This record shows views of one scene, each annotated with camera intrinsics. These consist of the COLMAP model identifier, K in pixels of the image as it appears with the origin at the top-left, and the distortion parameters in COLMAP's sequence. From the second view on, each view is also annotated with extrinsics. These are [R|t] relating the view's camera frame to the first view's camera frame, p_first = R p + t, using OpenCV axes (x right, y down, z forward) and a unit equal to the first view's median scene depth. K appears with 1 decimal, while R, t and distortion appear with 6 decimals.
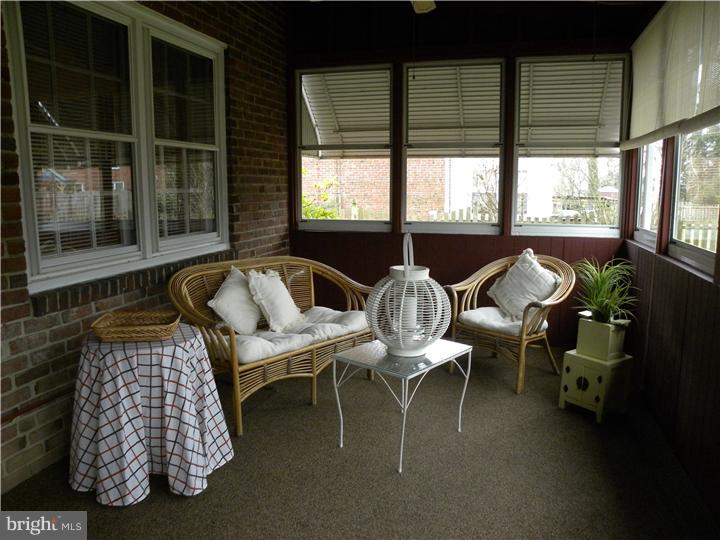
lens RADIAL K [[598.5, 0, 360.0], [0, 598.5, 270.0], [0, 0, 1]] dist [-0.120515, 0.005059]
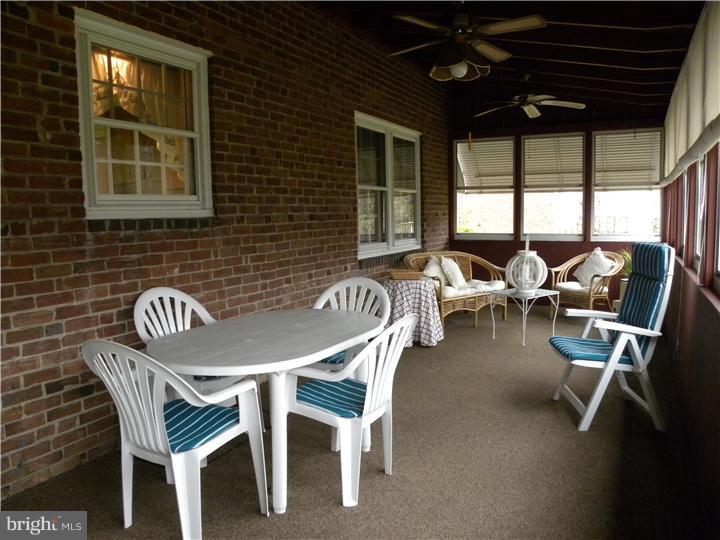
lens RADIAL K [[598.5, 0, 360.0], [0, 598.5, 270.0], [0, 0, 1]] dist [-0.120515, 0.005059]
pose [[0.983018, 0.002121, -0.183496, -0.076356], [-0.009825, 0.999107, -0.041089, 0.105181], [0.183245, 0.042194, 0.982161, -0.775638]]
